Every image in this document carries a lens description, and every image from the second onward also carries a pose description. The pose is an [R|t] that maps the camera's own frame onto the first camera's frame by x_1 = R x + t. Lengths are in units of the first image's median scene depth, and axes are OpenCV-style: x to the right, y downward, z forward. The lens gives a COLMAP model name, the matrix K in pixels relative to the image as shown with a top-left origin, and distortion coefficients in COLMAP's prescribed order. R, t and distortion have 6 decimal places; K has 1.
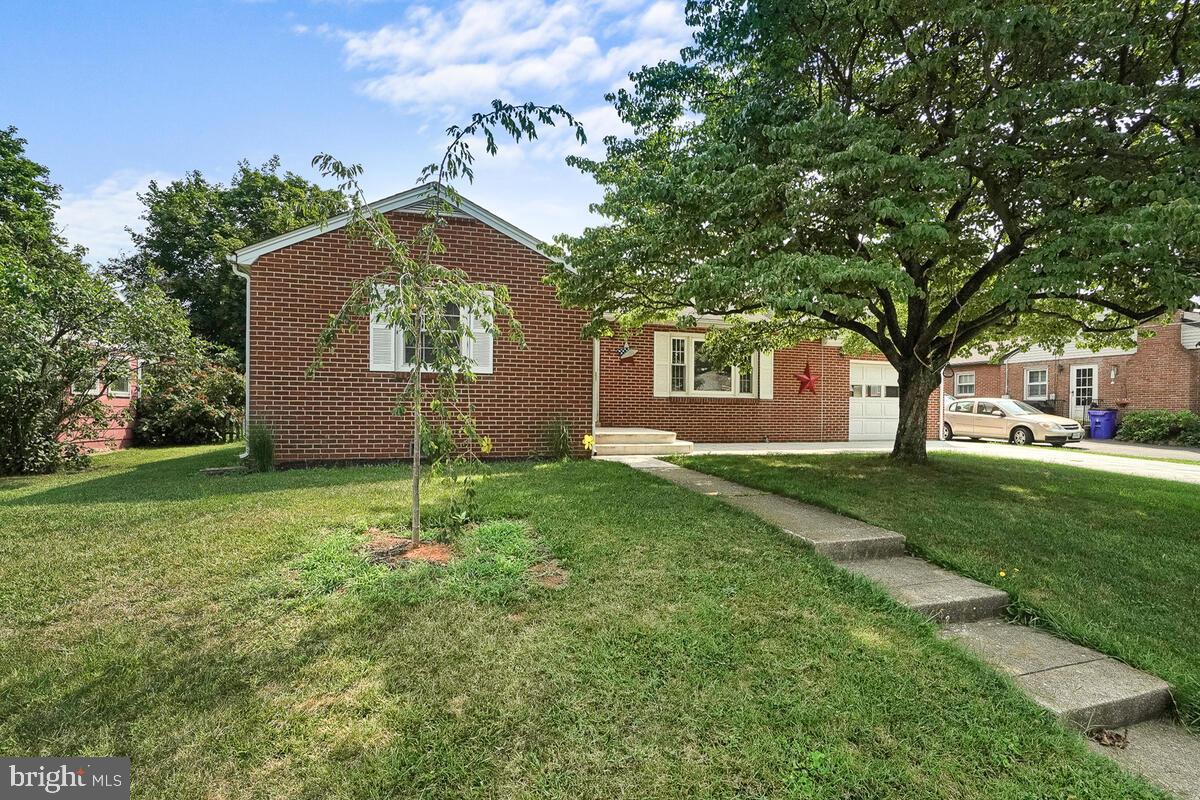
lens RADIAL K [[547.6, 0, 598.1], [0, 547.6, 423.6], [0, 0, 1]] dist [-0.048687, 0.014500]
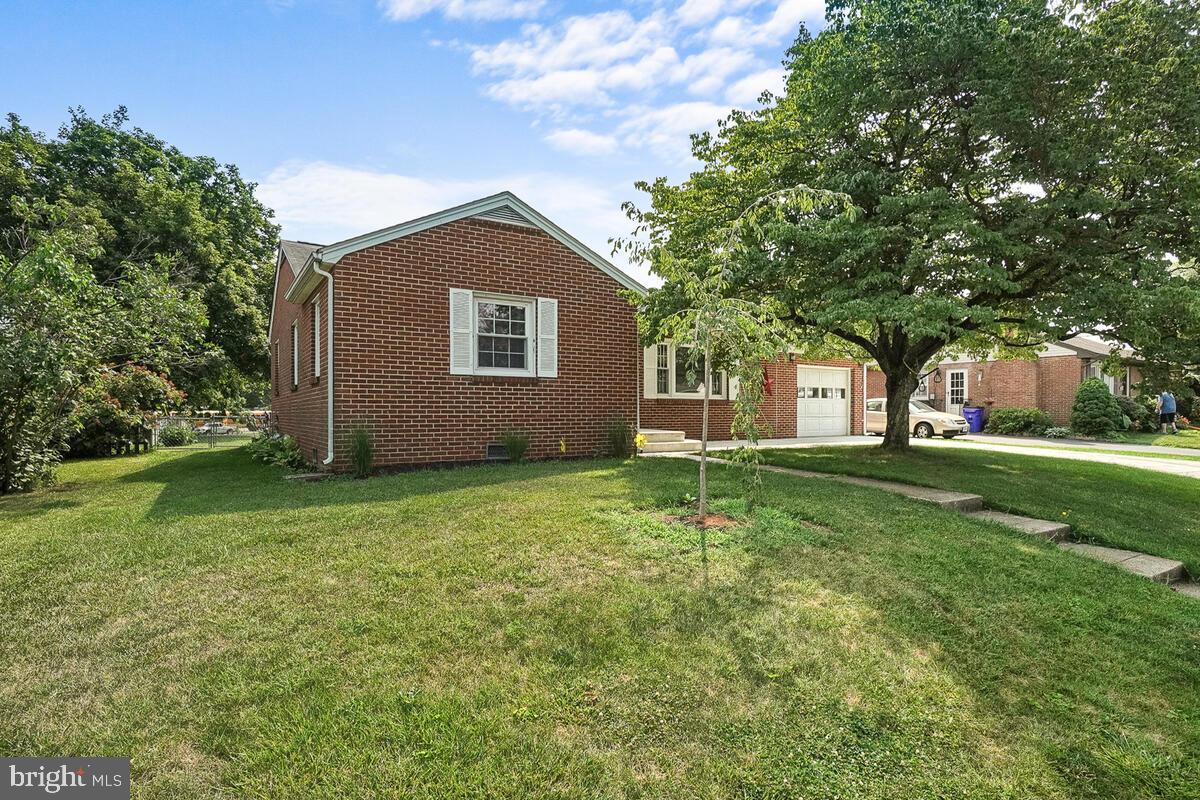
lens RADIAL K [[587.3, 0, 600.6], [0, 587.3, 423.3], [0, 0, 1]] dist [-0.019686, 0.000895]
pose [[0.968781, -0.014430, 0.247499, -0.372689], [0.016100, 0.999859, -0.004723, 0.003341], [-0.247396, 0.008561, 0.968877, -0.112600]]
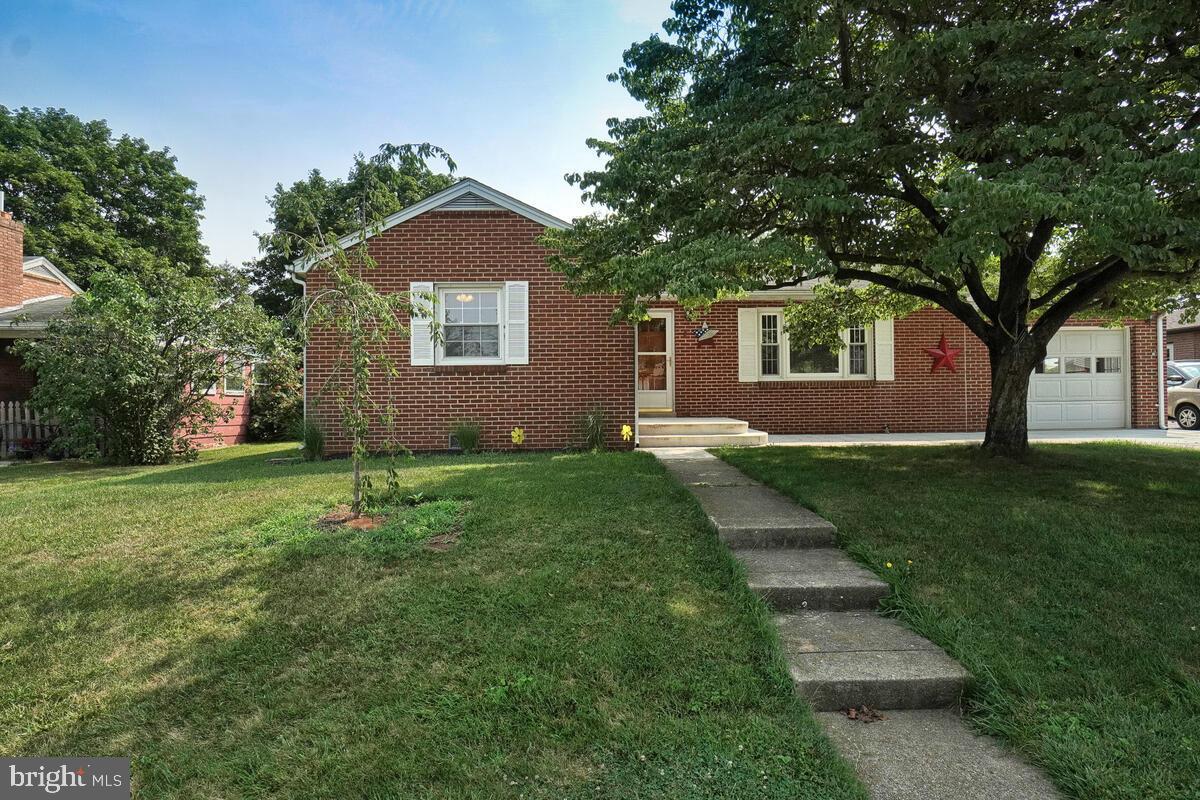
lens RADIAL K [[647.5, 0, 600.0], [0, 647.5, 400.0], [0, 0, 1]] dist [-0.004730, -0.000533]
pose [[0.964550, -0.021000, -0.263064, 0.227609], [0.014439, 0.999535, -0.026851, 0.006518], [0.263505, 0.022100, 0.964405, -0.092741]]
